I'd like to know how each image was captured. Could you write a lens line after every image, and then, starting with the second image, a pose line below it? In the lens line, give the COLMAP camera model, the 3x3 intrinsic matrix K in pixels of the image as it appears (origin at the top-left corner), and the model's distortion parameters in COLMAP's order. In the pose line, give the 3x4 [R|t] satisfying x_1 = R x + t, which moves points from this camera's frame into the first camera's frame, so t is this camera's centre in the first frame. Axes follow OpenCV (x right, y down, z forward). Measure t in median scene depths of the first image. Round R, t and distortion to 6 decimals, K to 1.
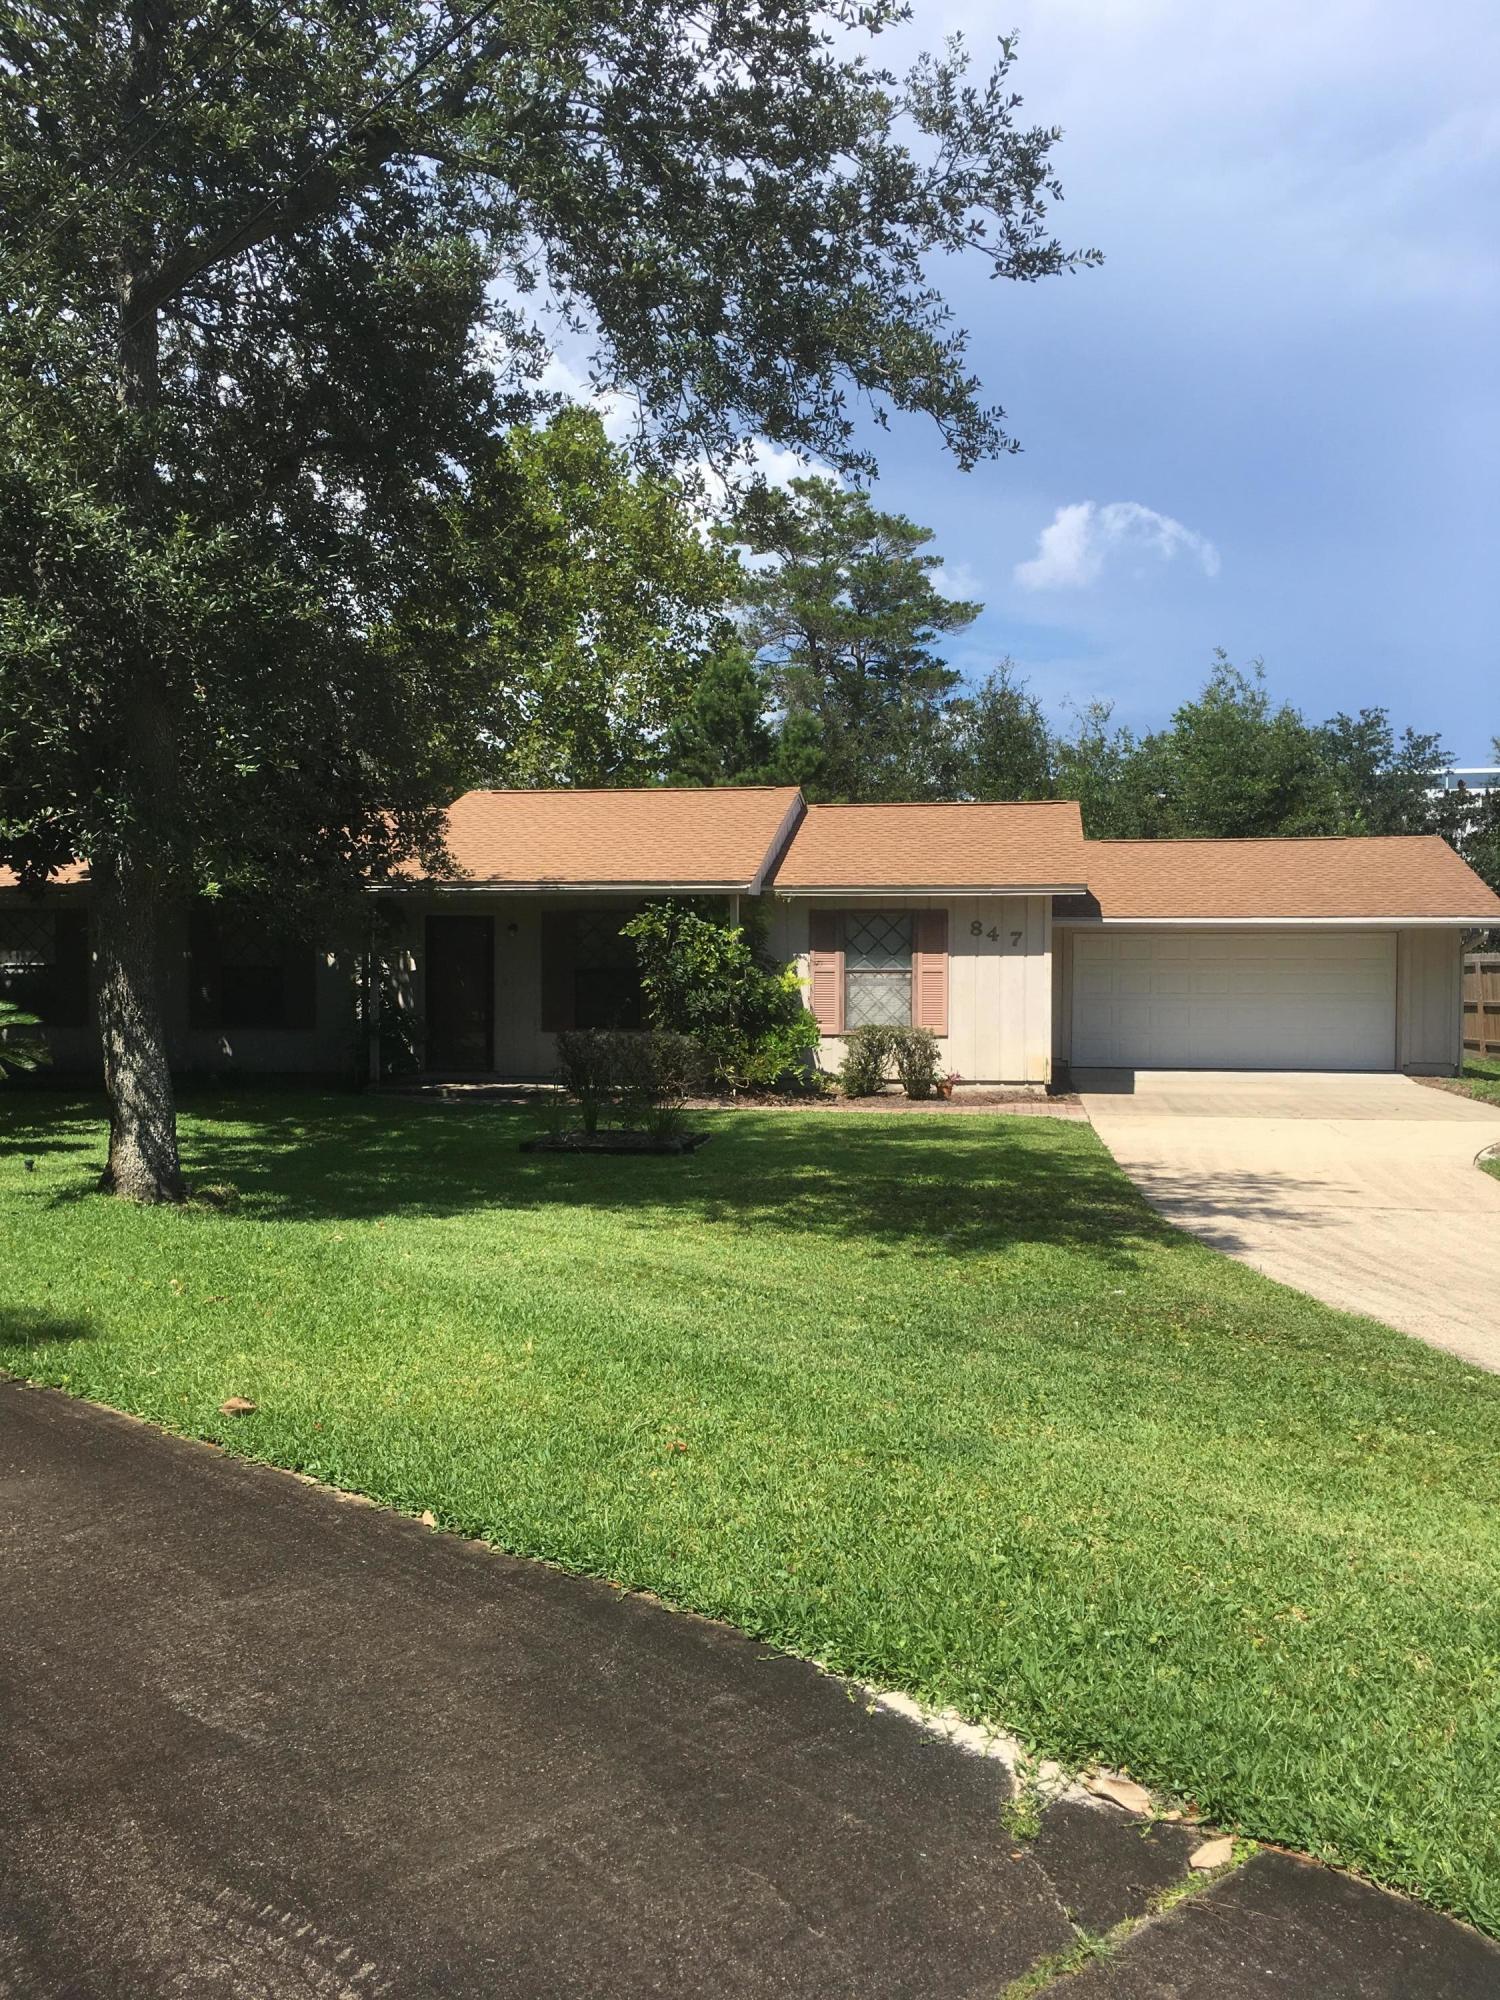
lens RADIAL K [[1709.2, 0, 750.0], [0, 1709.2, 1000.0], [0, 0, 1]] dist [-0.001584, -0.000271]
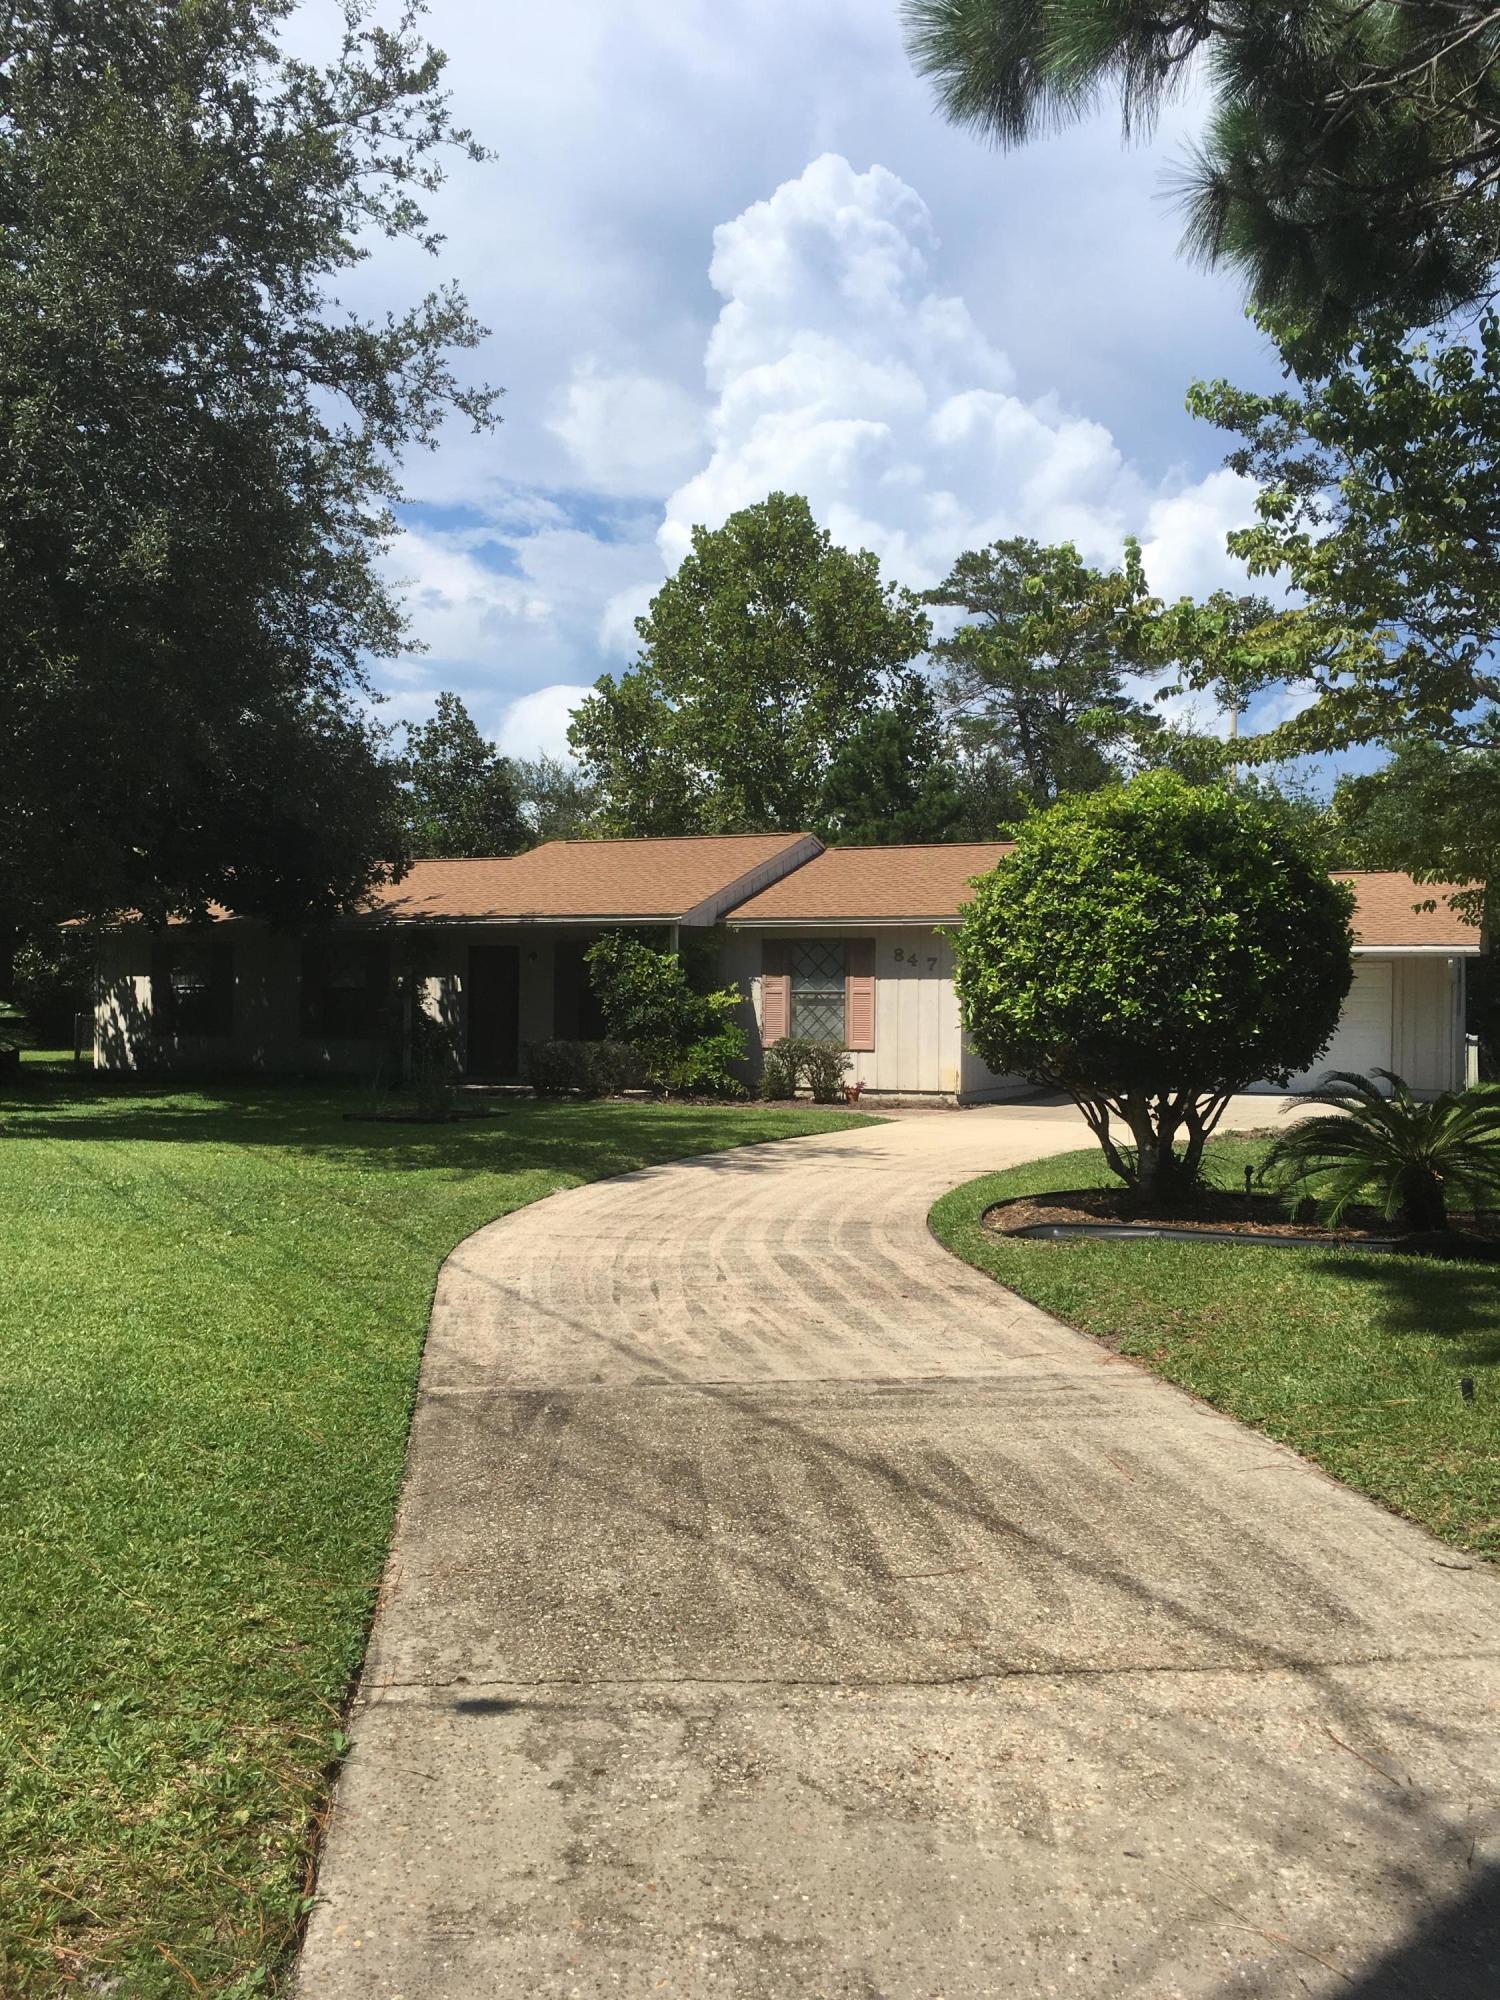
lens RADIAL K [[1709.2, 0, 750.0], [0, 1709.2, 1000.0], [0, 0, 1]] dist [-0.001584, -0.000271]
pose [[0.967577, 0.004996, -0.252527, 0.322401], [-0.012037, 0.999580, -0.026349, 0.018791], [0.252289, 0.028534, 0.967231, -0.114415]]
